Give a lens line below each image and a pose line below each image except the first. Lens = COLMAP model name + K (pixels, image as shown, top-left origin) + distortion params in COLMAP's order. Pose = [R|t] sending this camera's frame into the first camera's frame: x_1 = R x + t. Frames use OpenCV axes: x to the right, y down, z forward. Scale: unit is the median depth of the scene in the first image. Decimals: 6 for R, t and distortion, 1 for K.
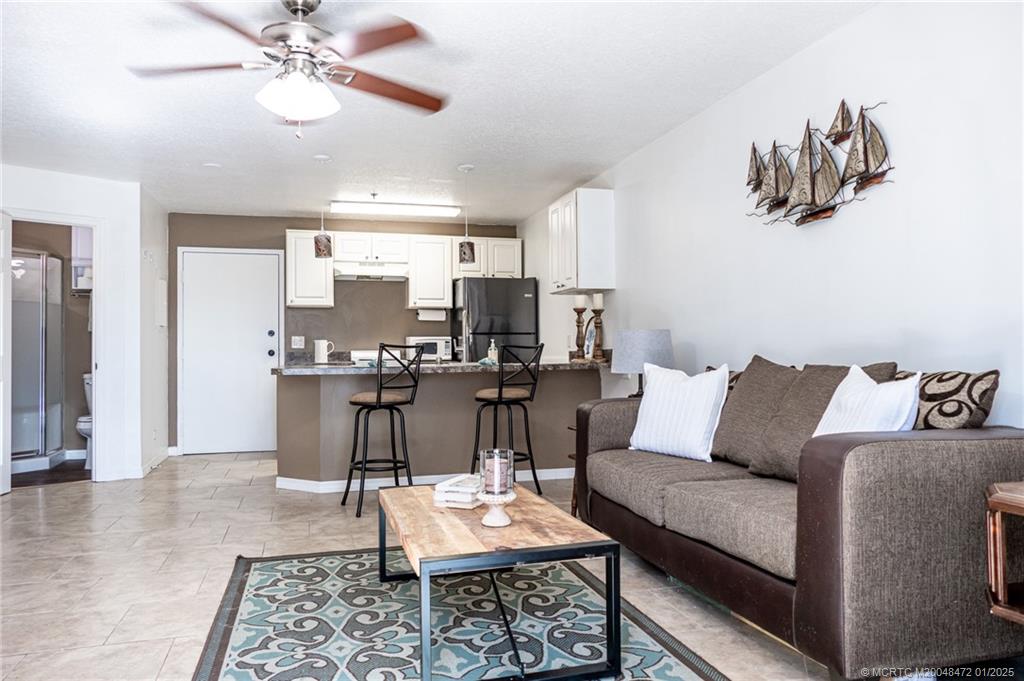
lens RADIAL K [[730.7, 0, 512.0], [0, 730.7, 340.5], [0, 0, 1]] dist [-0.013473, 0.000238]
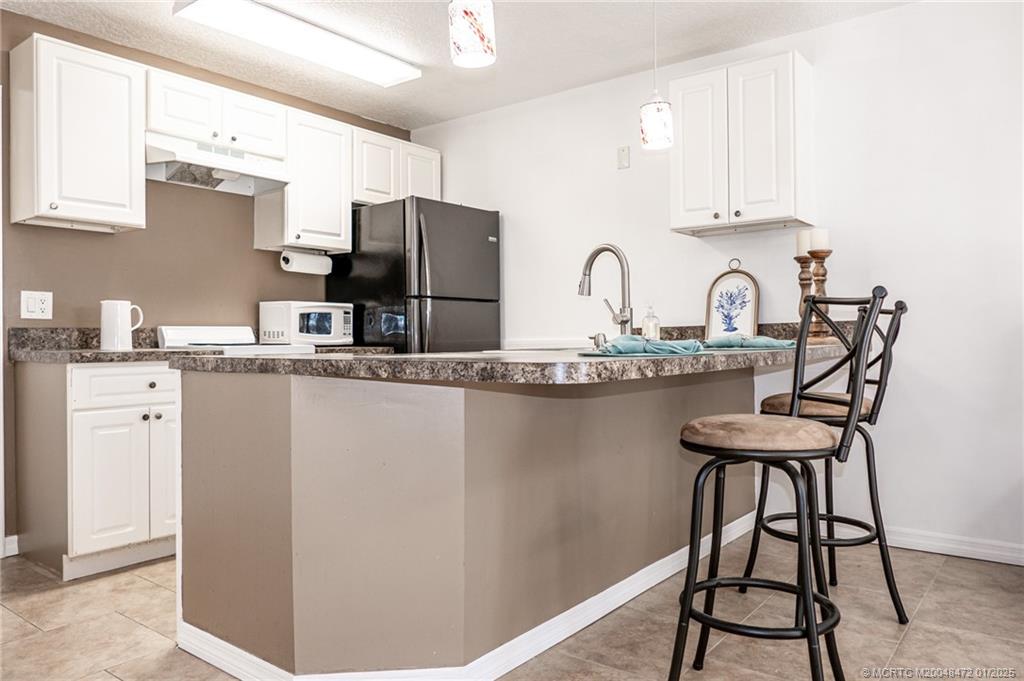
lens RADIAL K [[727.9, 0, 512.0], [0, 727.9, 340.5], [0, 0, 1]] dist [-0.013992, 0.006269]
pose [[0.801558, -0.001981, 0.597914, -0.381388], [-0.007295, 0.999888, 0.013093, 0.018488], [-0.597872, -0.014856, 0.801454, 0.567603]]
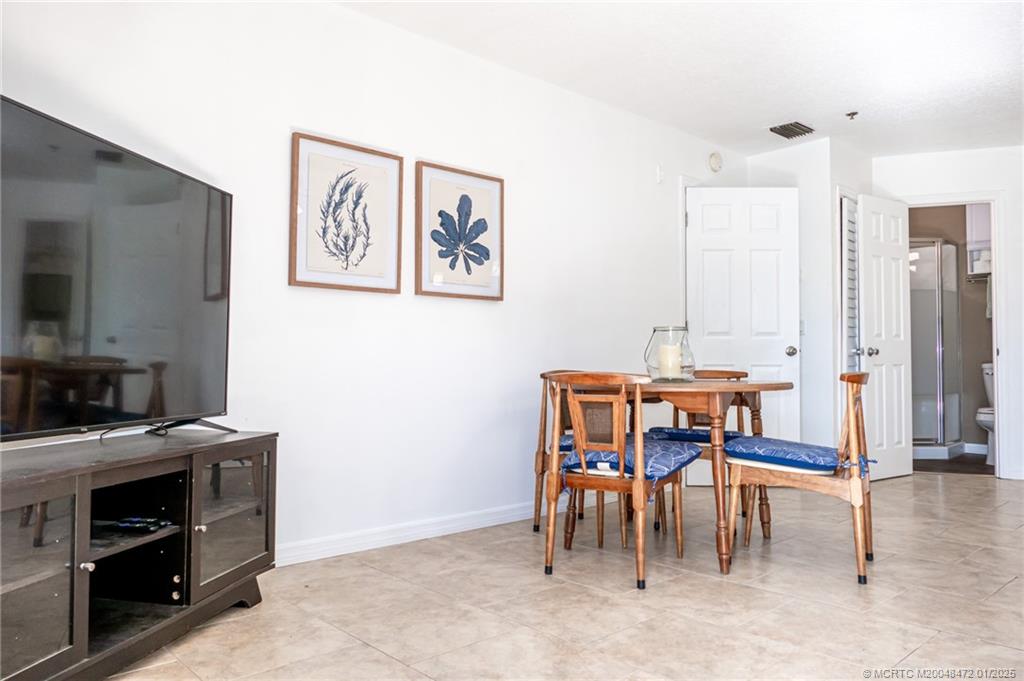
lens RADIAL K [[727.9, 0, 512.0], [0, 727.9, 340.5], [0, 0, 1]] dist [-0.013992, 0.006269]
pose [[0.453374, -0.019580, -0.891105, -0.031316], [0.012596, 0.999800, -0.015560, 0.024942], [0.891231, -0.004170, 0.453530, 0.034896]]
